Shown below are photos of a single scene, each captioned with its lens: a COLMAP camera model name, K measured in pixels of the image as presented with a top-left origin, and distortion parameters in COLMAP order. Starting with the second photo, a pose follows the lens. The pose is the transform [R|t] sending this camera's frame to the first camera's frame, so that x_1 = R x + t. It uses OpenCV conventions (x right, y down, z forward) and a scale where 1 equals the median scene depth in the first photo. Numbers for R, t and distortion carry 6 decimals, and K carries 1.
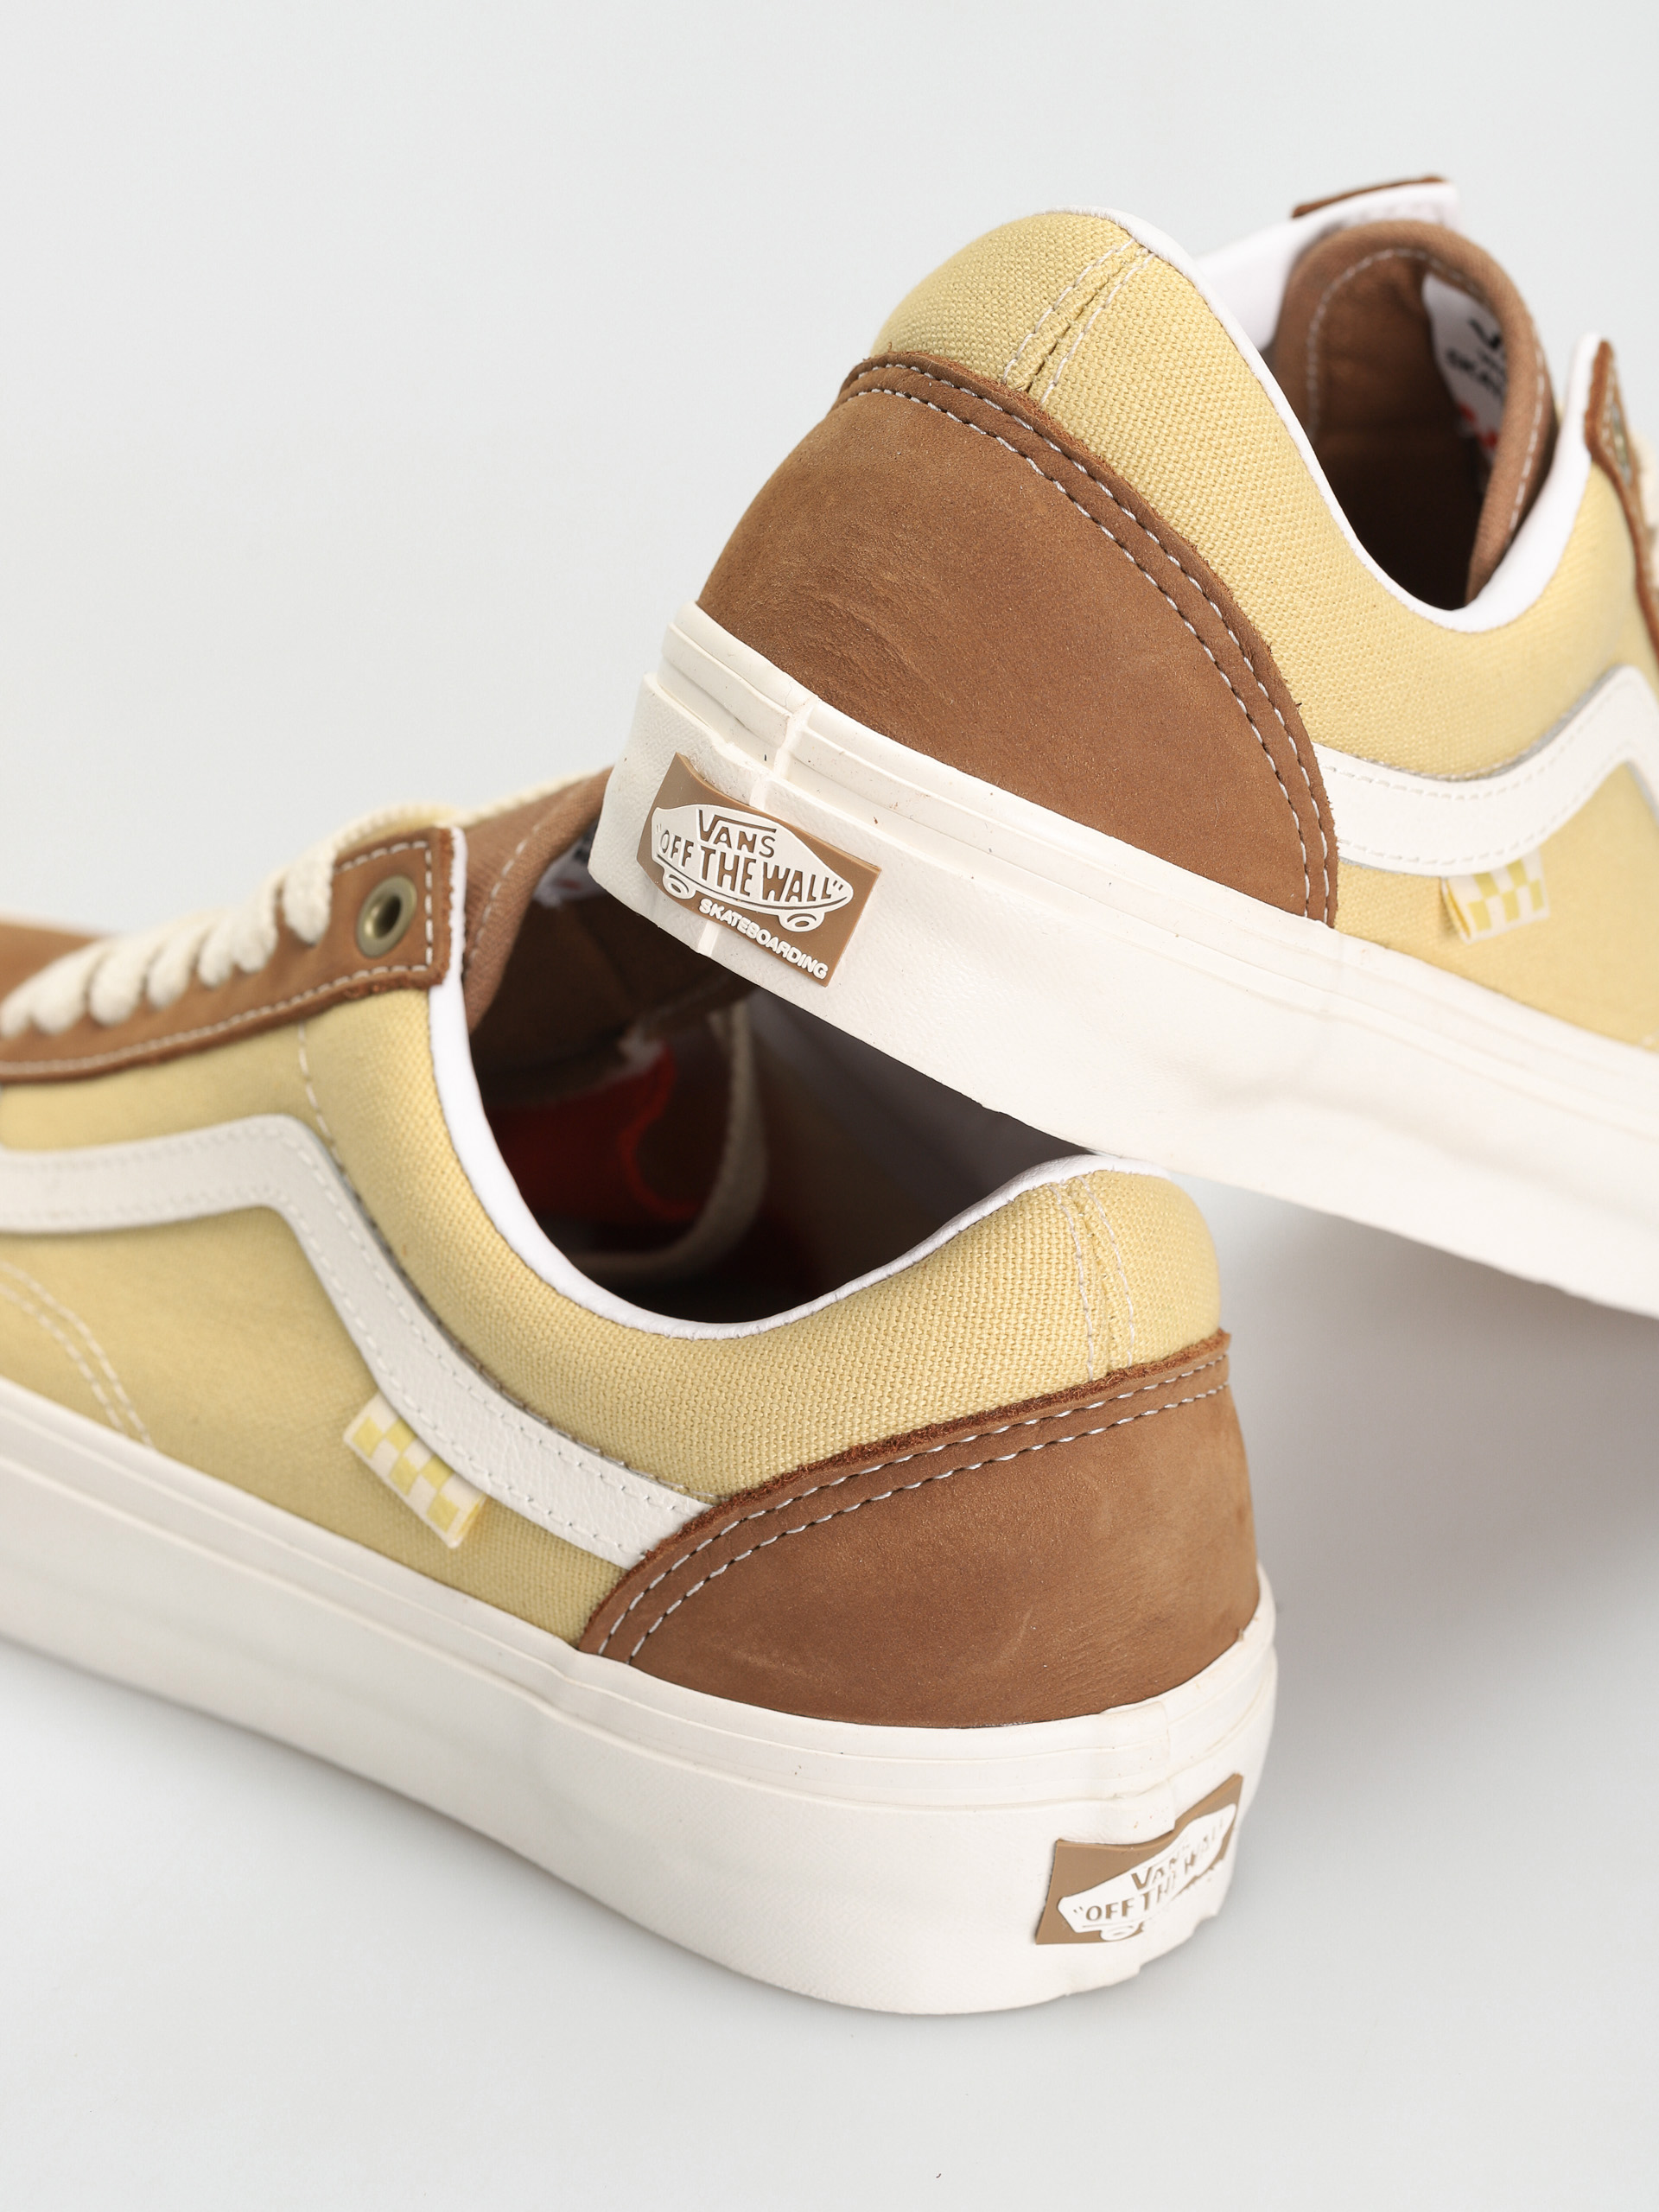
lens RADIAL K [[6226.3, 0, 829.7], [0, 6226.3, 1106.0], [0, 0, 1]] dist [-0.038740, 0.000000]
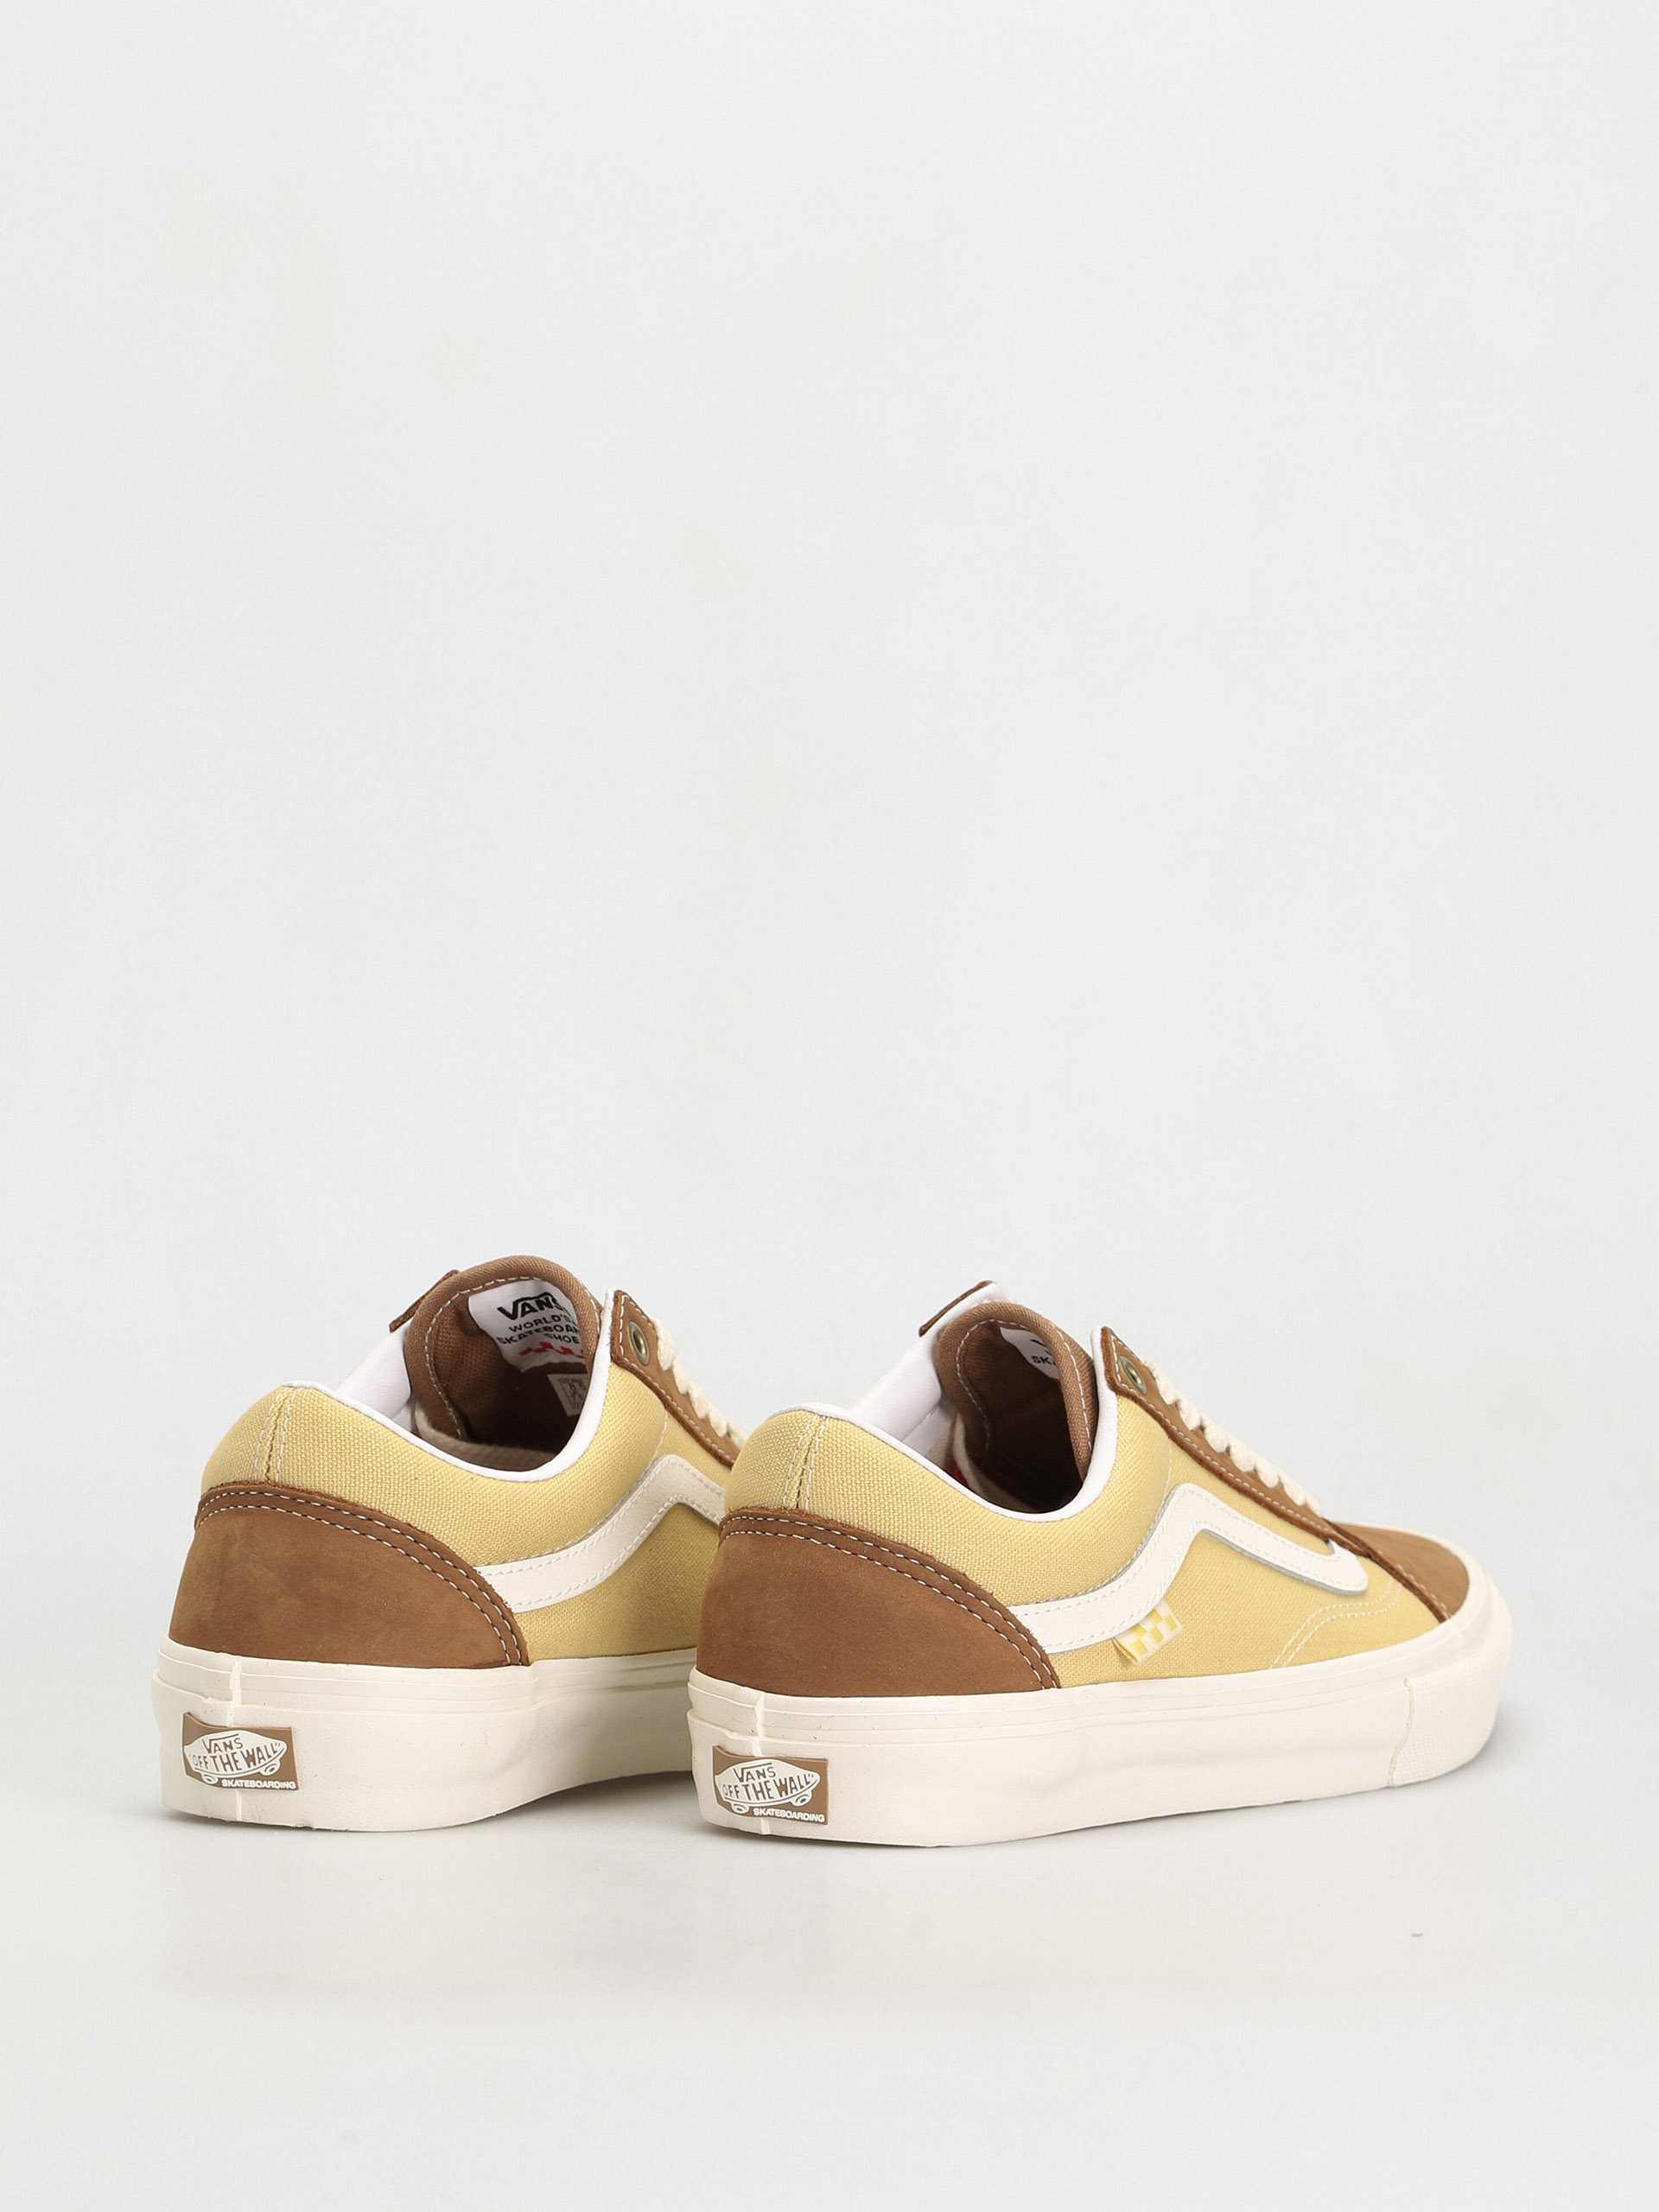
lens RADIAL K [[6226.3, 0, 829.3], [0, 6226.3, 1106.0], [0, 0, 1]] dist [-0.038740, 0.000000]
pose [[0.911905, -0.410366, -0.005360, 0.102701], [0.405650, 0.903253, -0.139938, 0.050581], [0.062267, 0.125436, 0.990146, -0.966431]]
